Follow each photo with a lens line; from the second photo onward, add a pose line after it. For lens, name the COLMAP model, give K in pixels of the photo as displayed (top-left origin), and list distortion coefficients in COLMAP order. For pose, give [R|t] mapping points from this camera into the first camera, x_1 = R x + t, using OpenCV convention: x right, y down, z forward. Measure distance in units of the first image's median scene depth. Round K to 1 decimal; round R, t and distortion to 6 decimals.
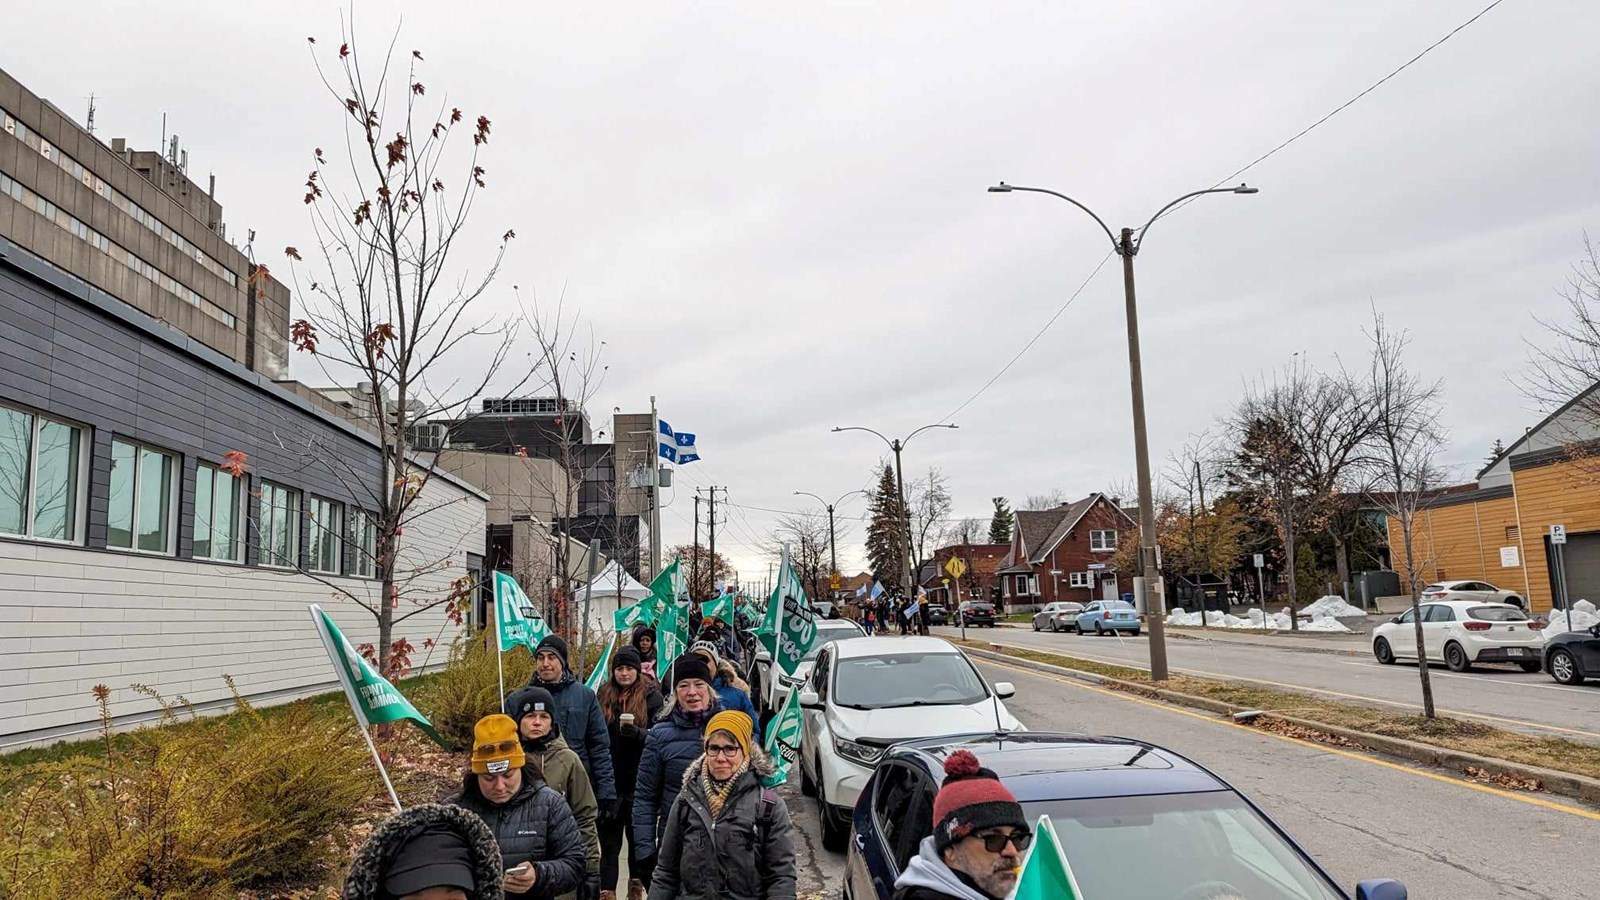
lens RADIAL K [[1131.5, 0, 800.3], [0, 1131.5, 444.8], [0, 0, 1]] dist [0.078372, -0.076504]
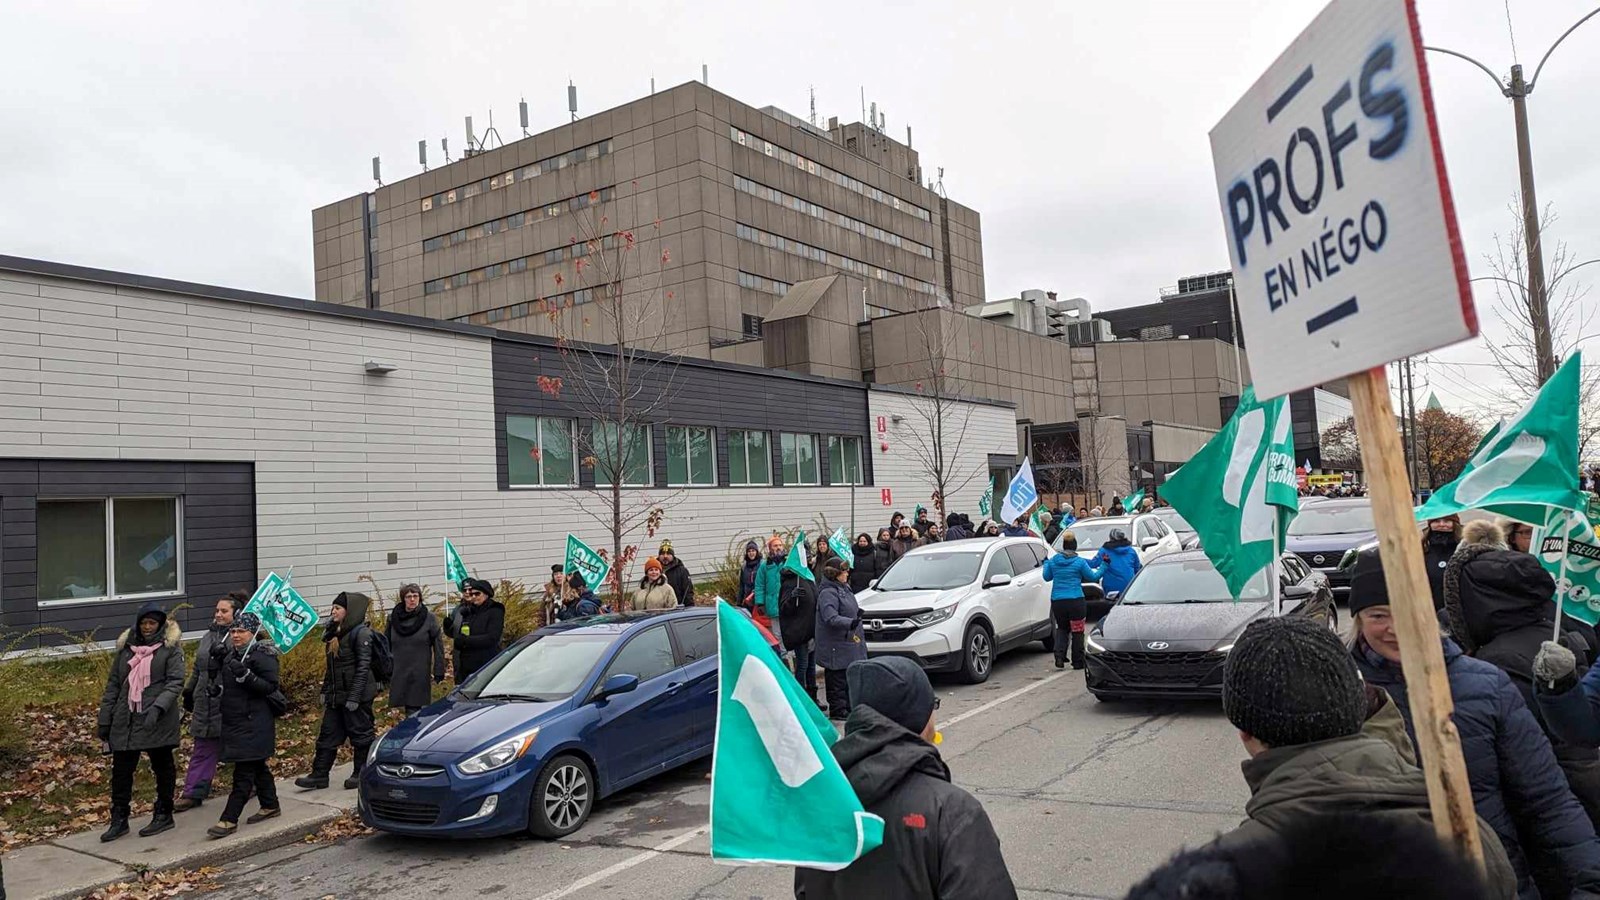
lens RADIAL K [[1131.5, 0, 800.3], [0, 1131.5, 444.8], [0, 0, 1]] dist [0.078372, -0.076504]
pose [[0.791751, -0.057124, -0.608167, 0.100807], [0.122758, 0.990185, 0.066809, -0.007117], [0.598382, -0.127553, 0.790993, -0.020755]]
